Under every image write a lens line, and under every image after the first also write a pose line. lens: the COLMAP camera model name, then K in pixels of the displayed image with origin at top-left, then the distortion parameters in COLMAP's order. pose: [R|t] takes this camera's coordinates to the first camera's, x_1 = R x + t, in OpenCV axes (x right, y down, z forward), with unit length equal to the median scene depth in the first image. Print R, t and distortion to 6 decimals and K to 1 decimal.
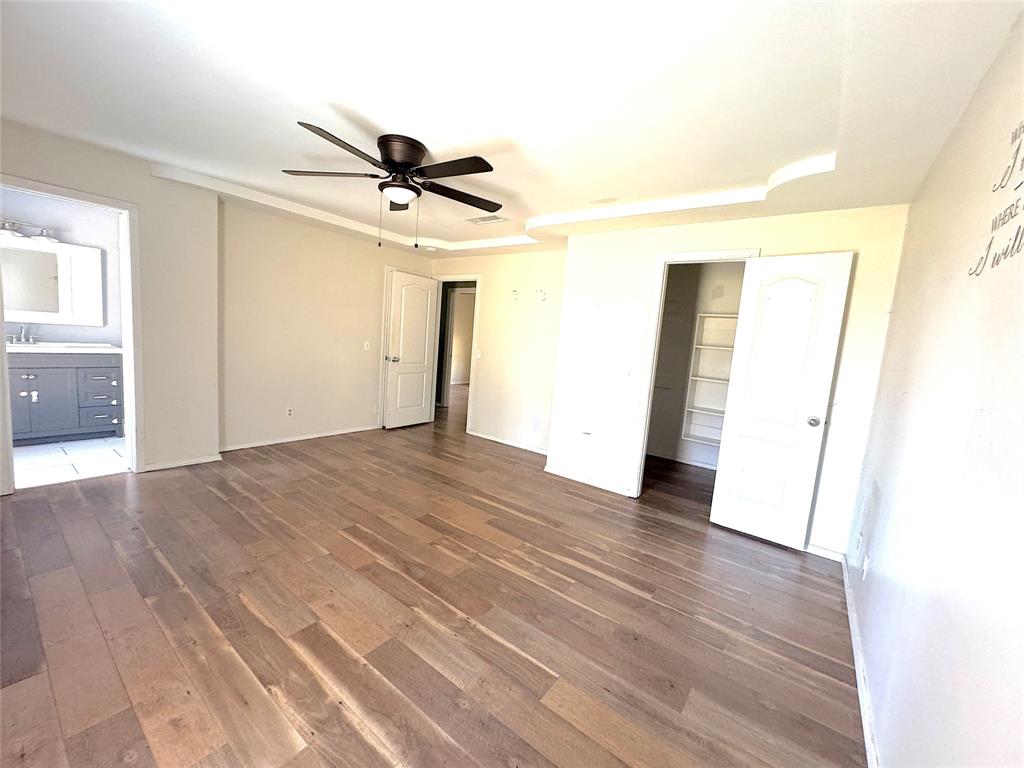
lens RADIAL K [[406.1, 0, 513.2], [0, 406.1, 384.0], [0, 0, 1]] dist [-0.001413, -0.000233]
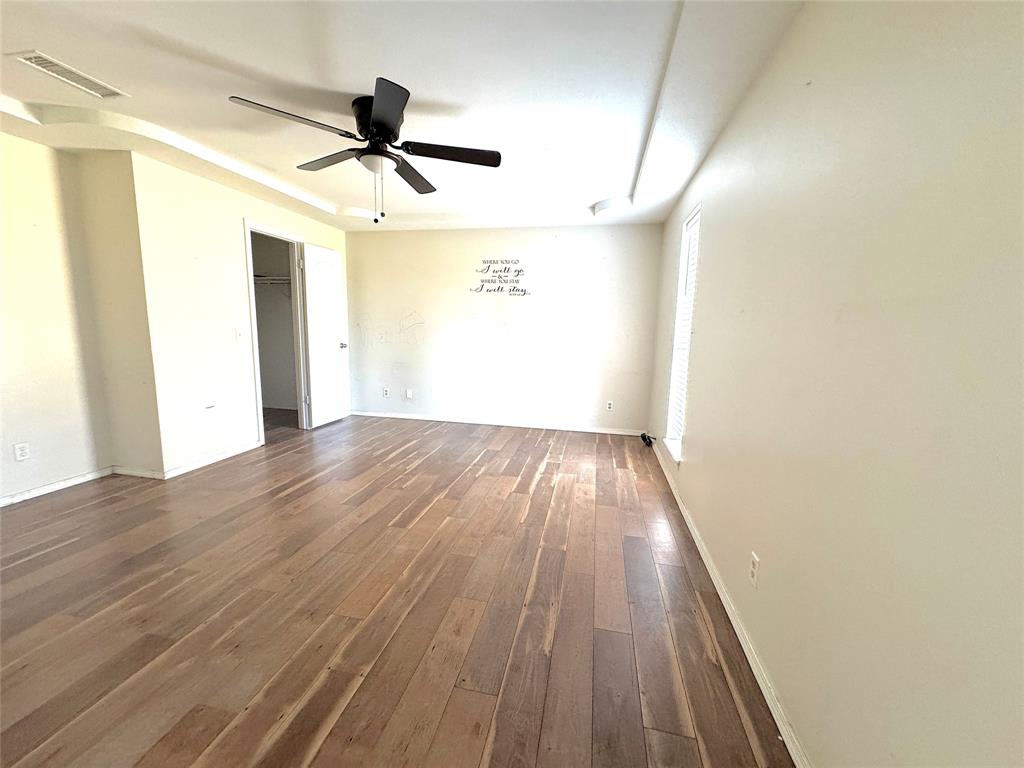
lens RADIAL K [[406.1, 0, 512.8], [0, 406.1, 385.6], [0, 0, 1]] dist [-0.001413, -0.000233]
pose [[-0.421830, -0.222594, 0.878926, -1.466816], [0.042337, 0.963502, 0.264332, -0.219829], [-0.905686, 0.148714, -0.397010, 1.265773]]
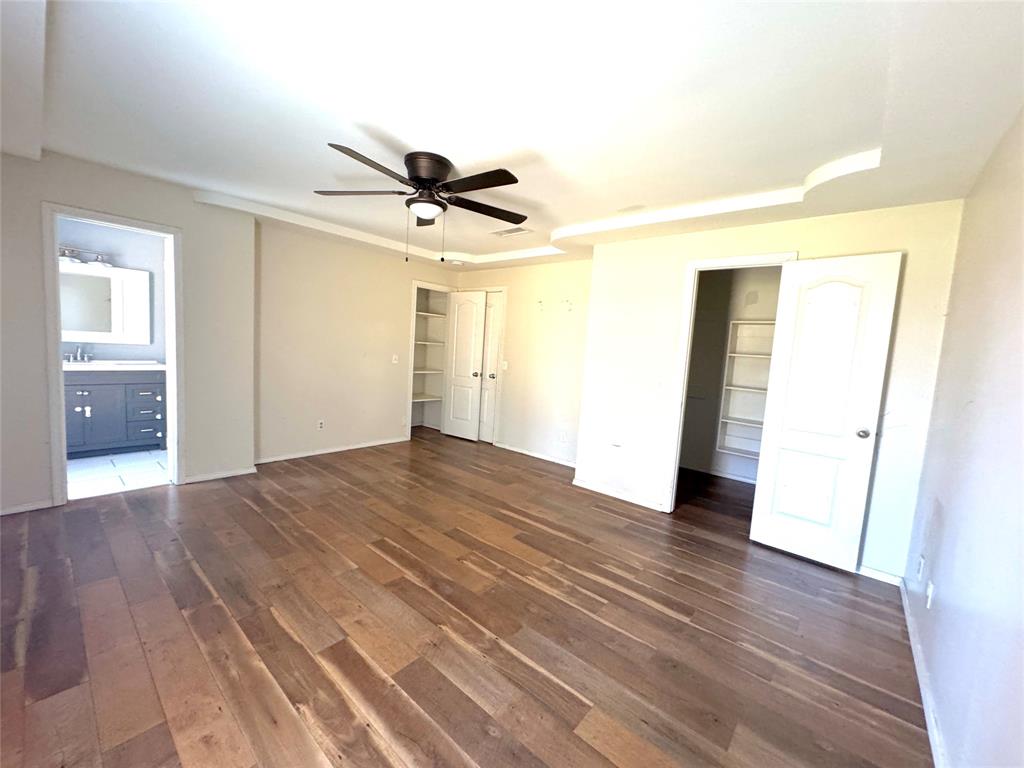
lens RADIAL K [[406.1, 0, 513.2], [0, 406.1, 382.8], [0, 0, 1]] dist [-0.001413, -0.000233]
pose [[0.997940, -0.011358, -0.063136, -0.003720], [0.009512, 0.999521, -0.029462, -0.004284], [0.063440, 0.028801, 0.997570, 0.014914]]
